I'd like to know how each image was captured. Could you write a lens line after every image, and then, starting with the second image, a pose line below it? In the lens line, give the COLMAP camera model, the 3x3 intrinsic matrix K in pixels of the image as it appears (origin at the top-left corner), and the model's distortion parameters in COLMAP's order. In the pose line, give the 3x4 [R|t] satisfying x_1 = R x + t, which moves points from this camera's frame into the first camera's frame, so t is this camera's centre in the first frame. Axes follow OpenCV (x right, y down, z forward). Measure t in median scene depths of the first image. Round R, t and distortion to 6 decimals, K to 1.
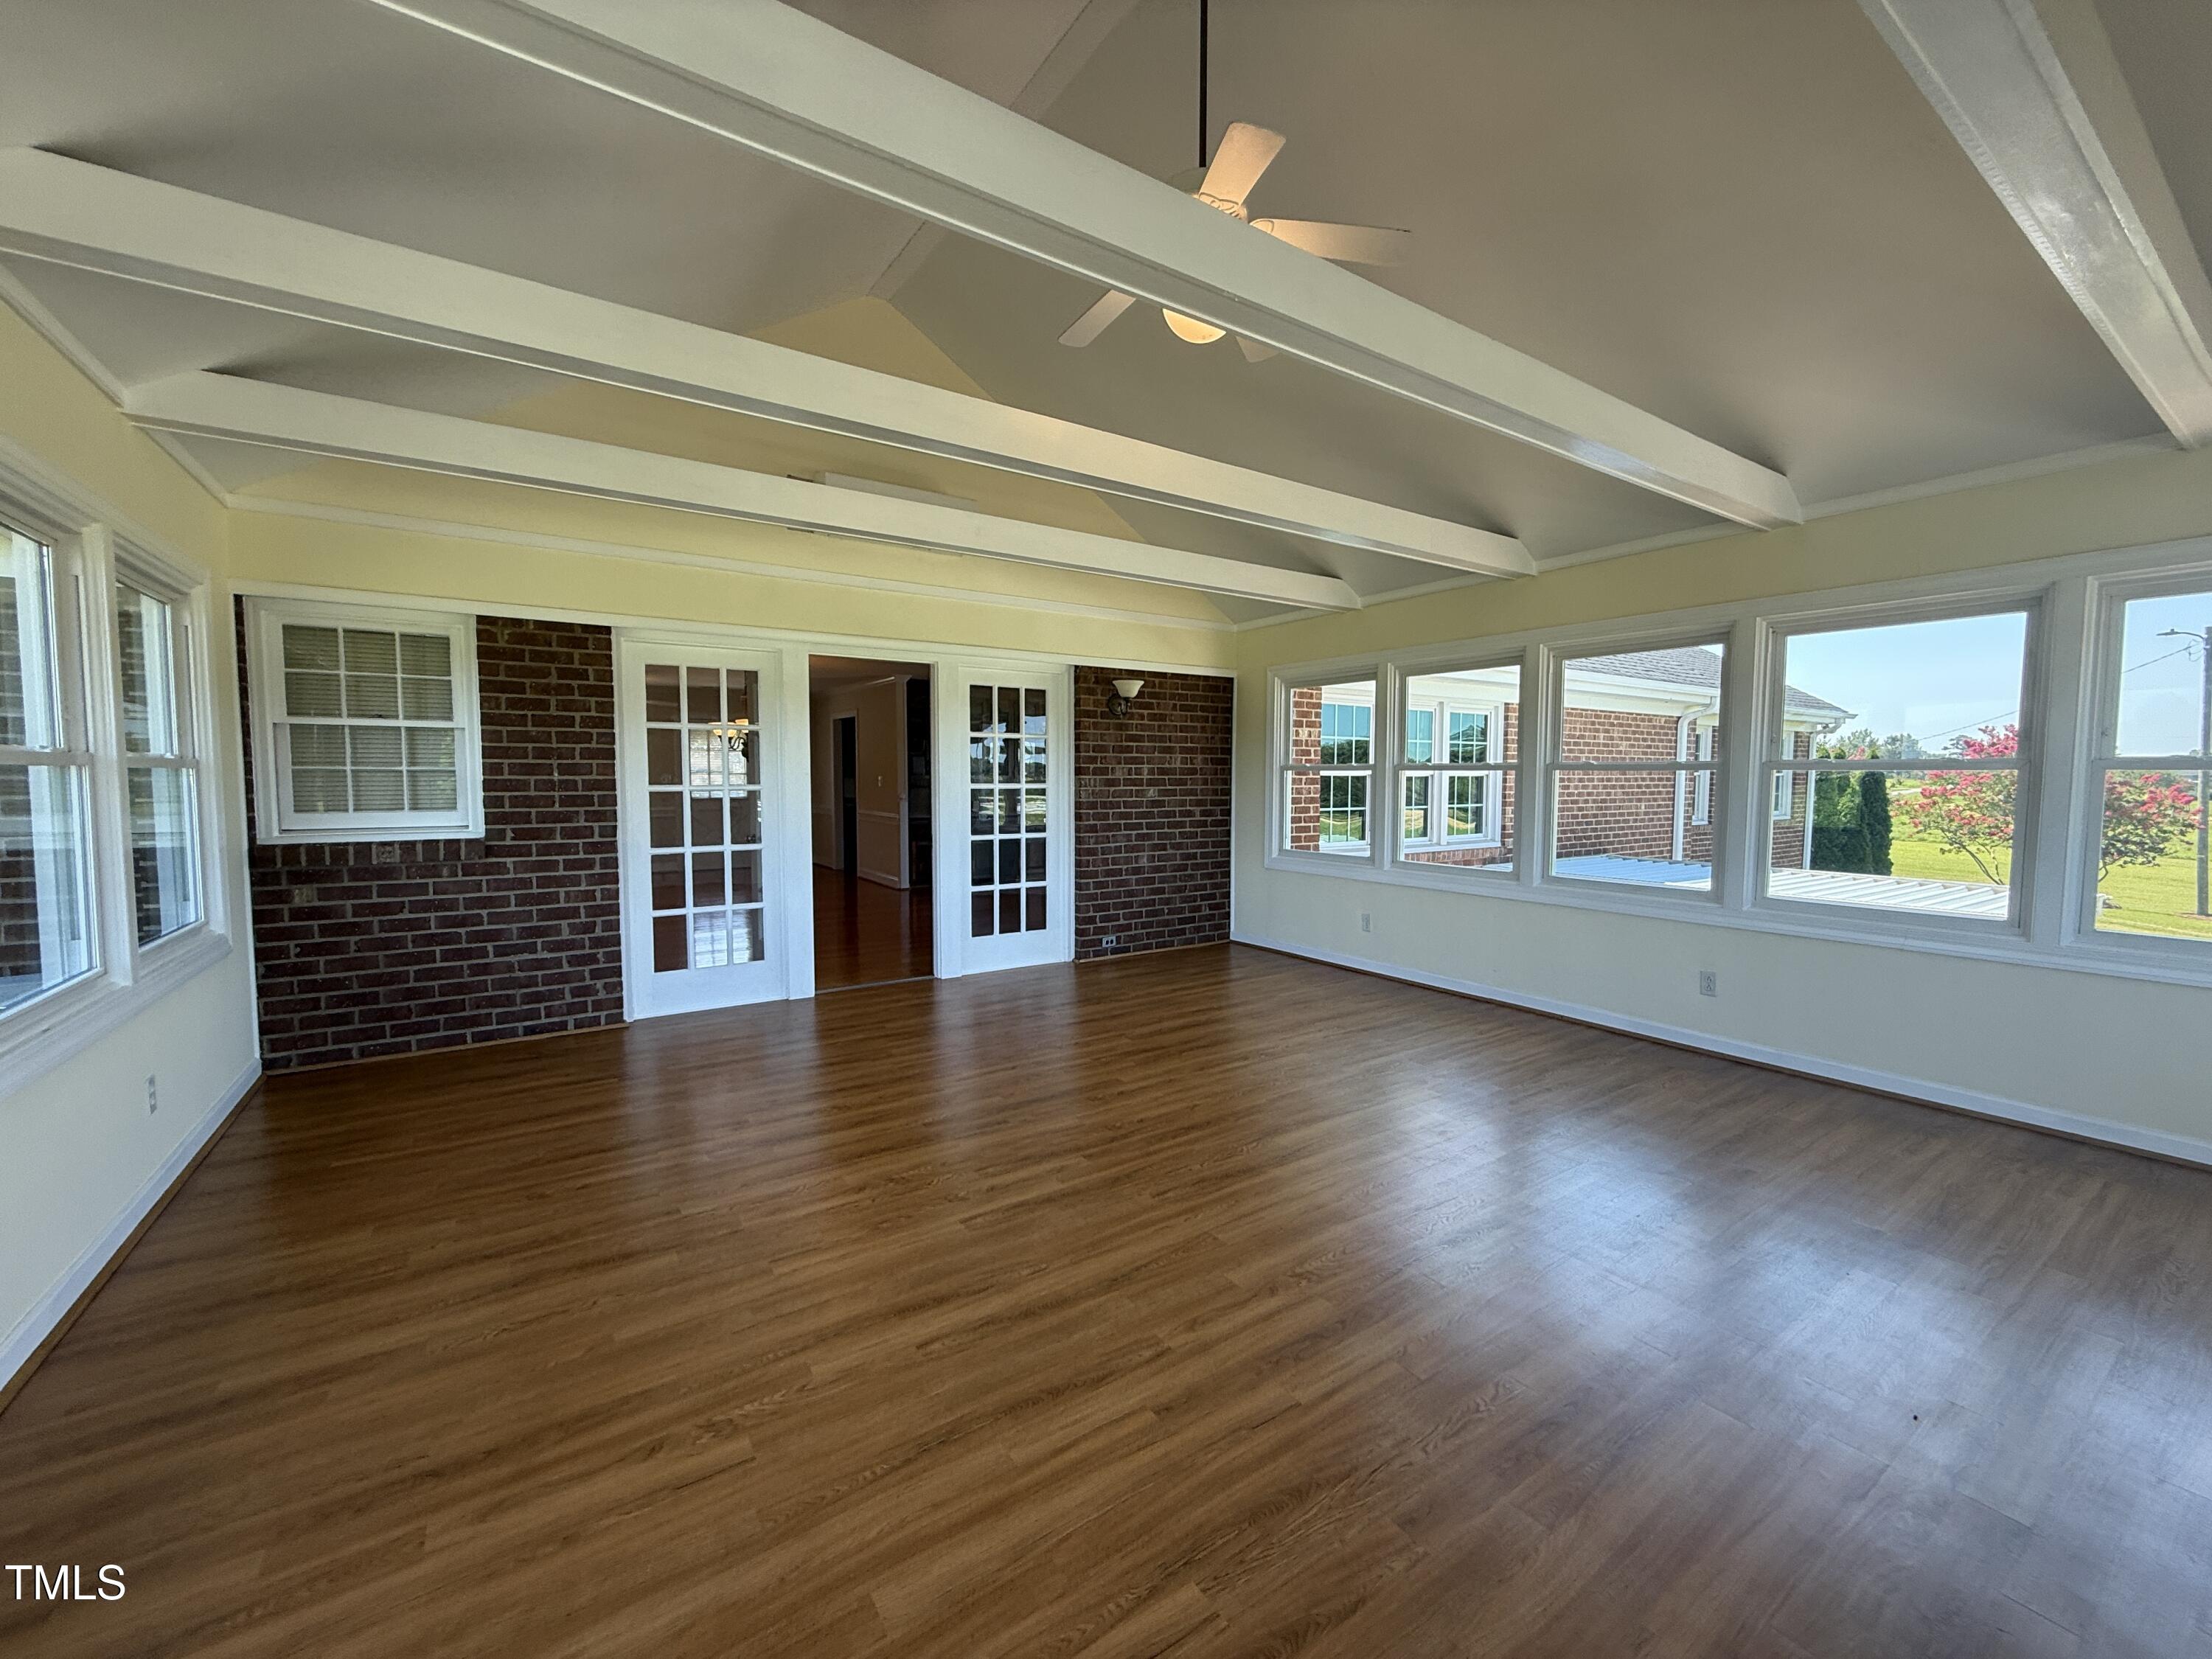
lens RADIAL K [[894.9, 0, 1113.7], [0, 894.9, 844.5], [0, 0, 1]] dist [0.018224, 0.000118]
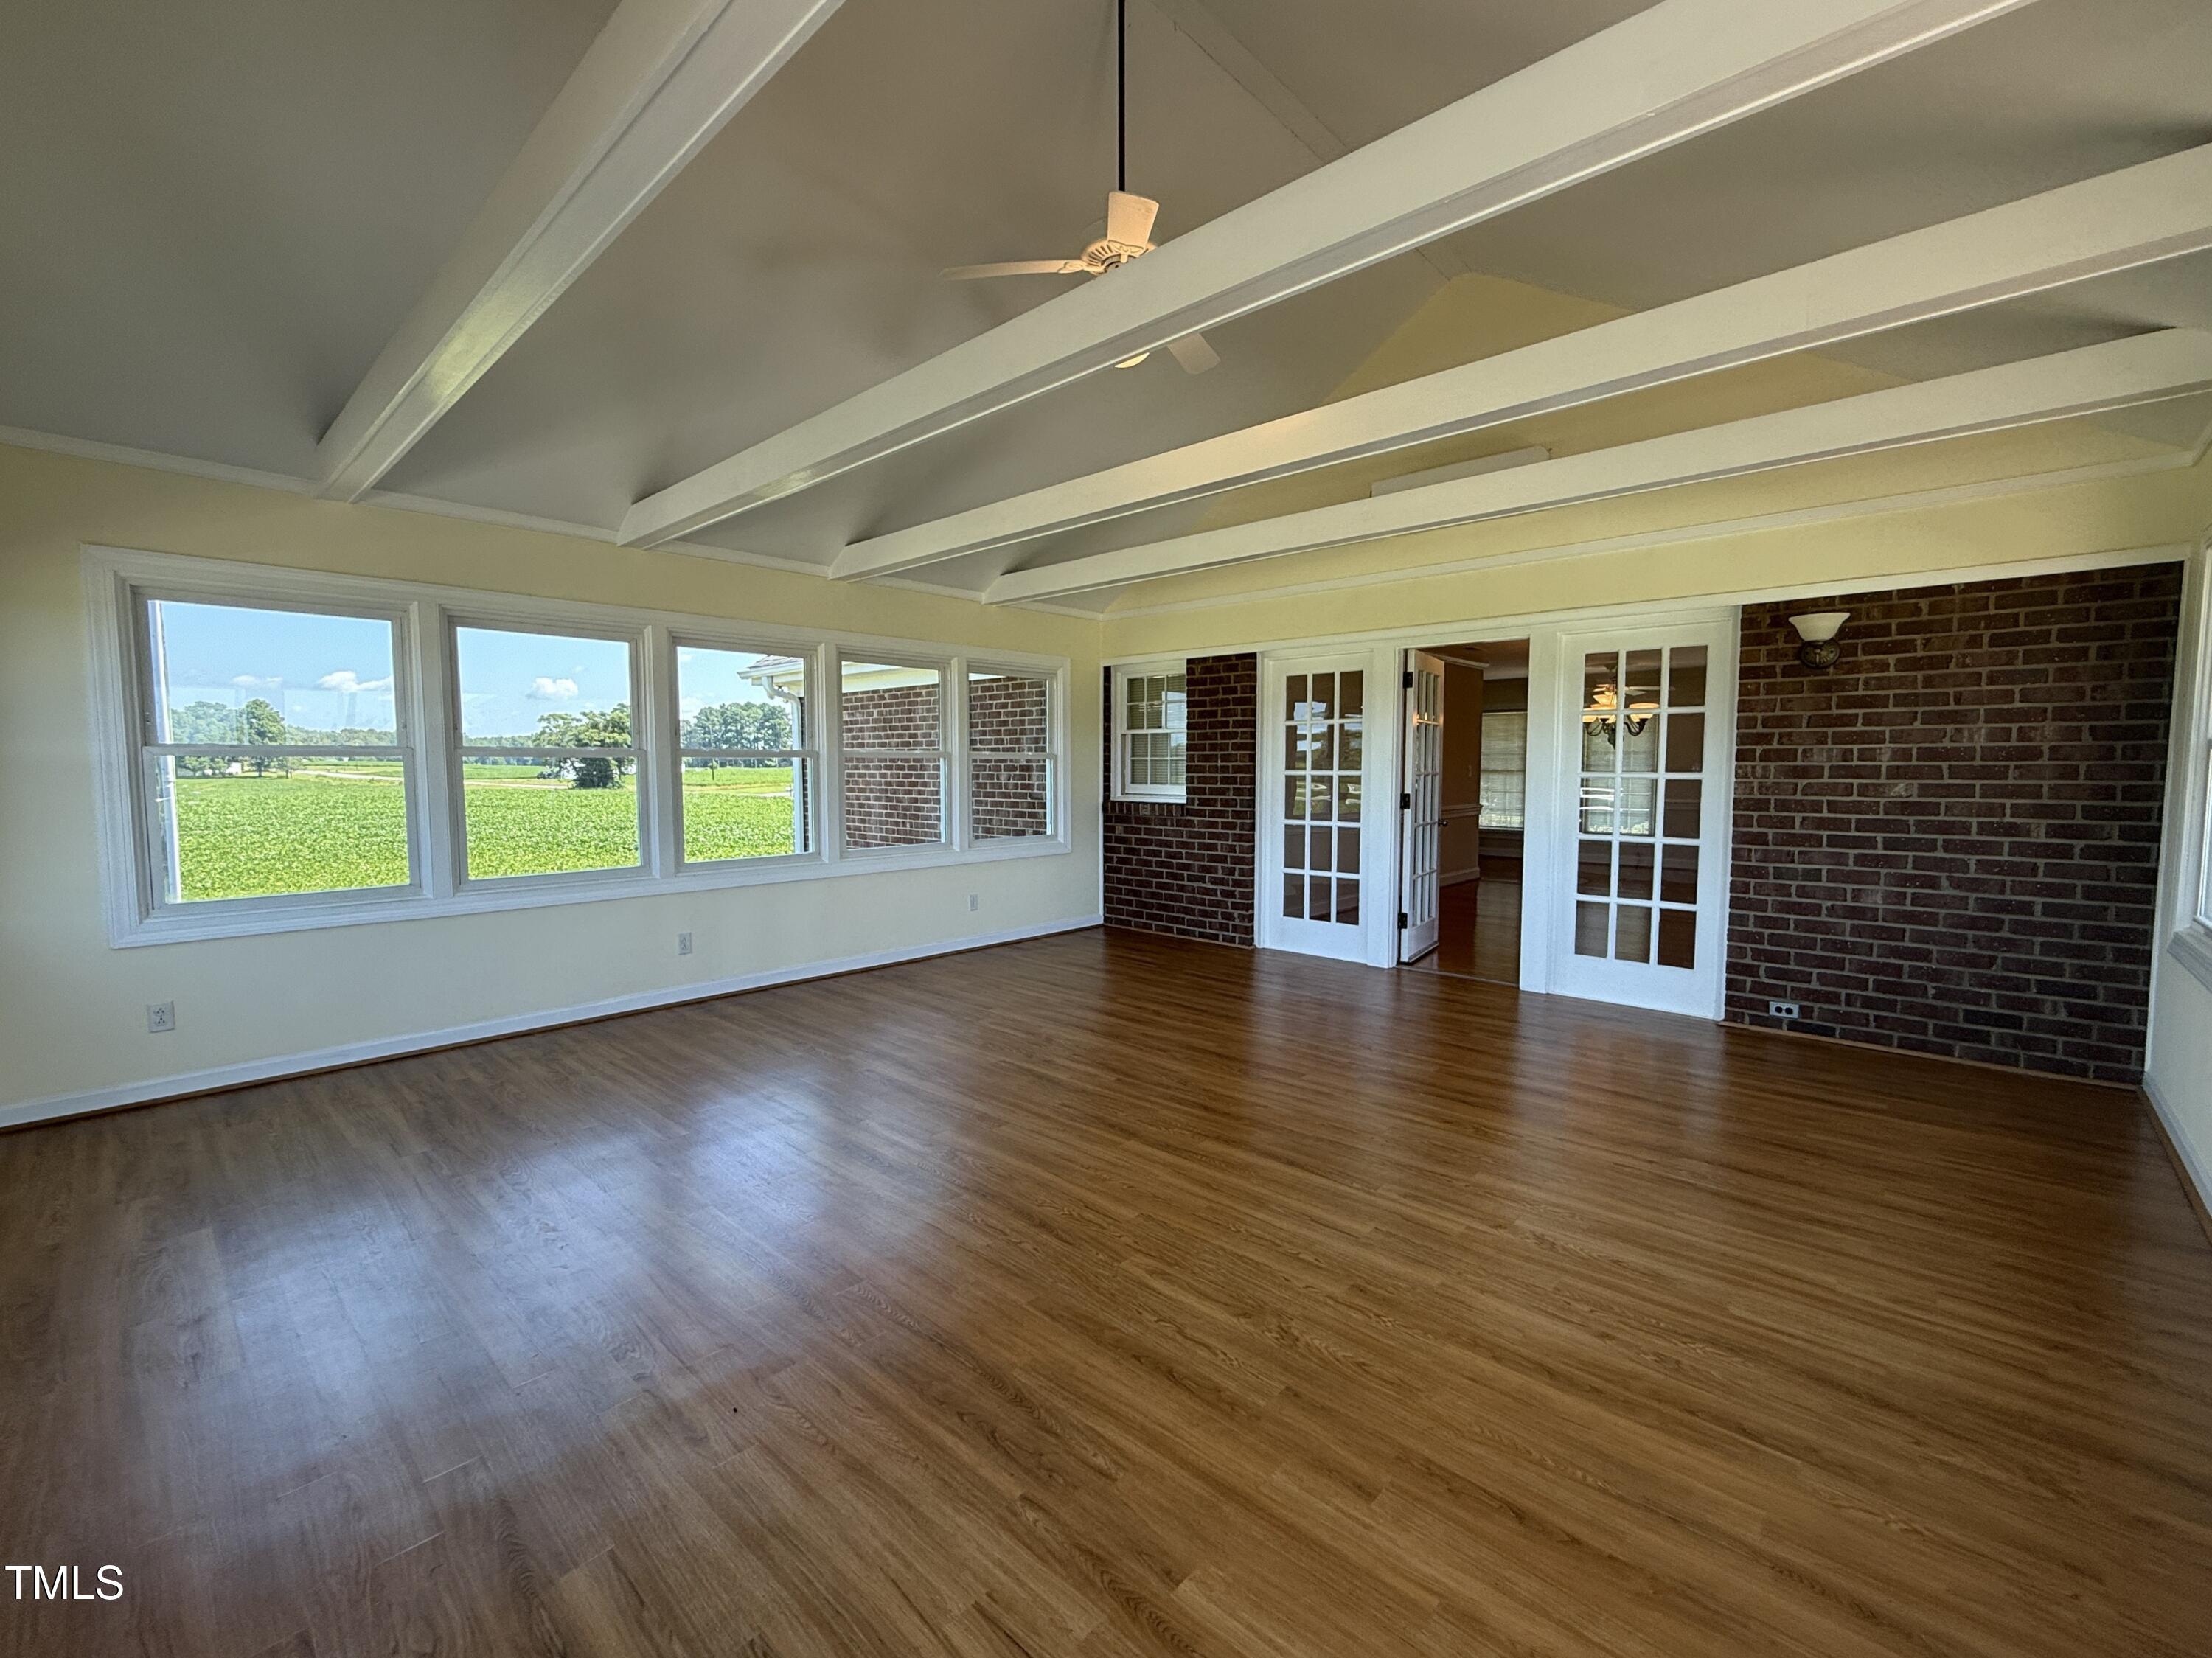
lens RADIAL K [[888.6, 0, 1106.0], [0, 888.6, 829.0], [0, 0, 1]] dist [-0.001752, -0.000044]
pose [[0.241078, 0.072072, -0.967826, 0.677376], [-0.072687, 0.995779, 0.056048, -0.035299], [0.967780, 0.056837, 0.245299, 0.455870]]
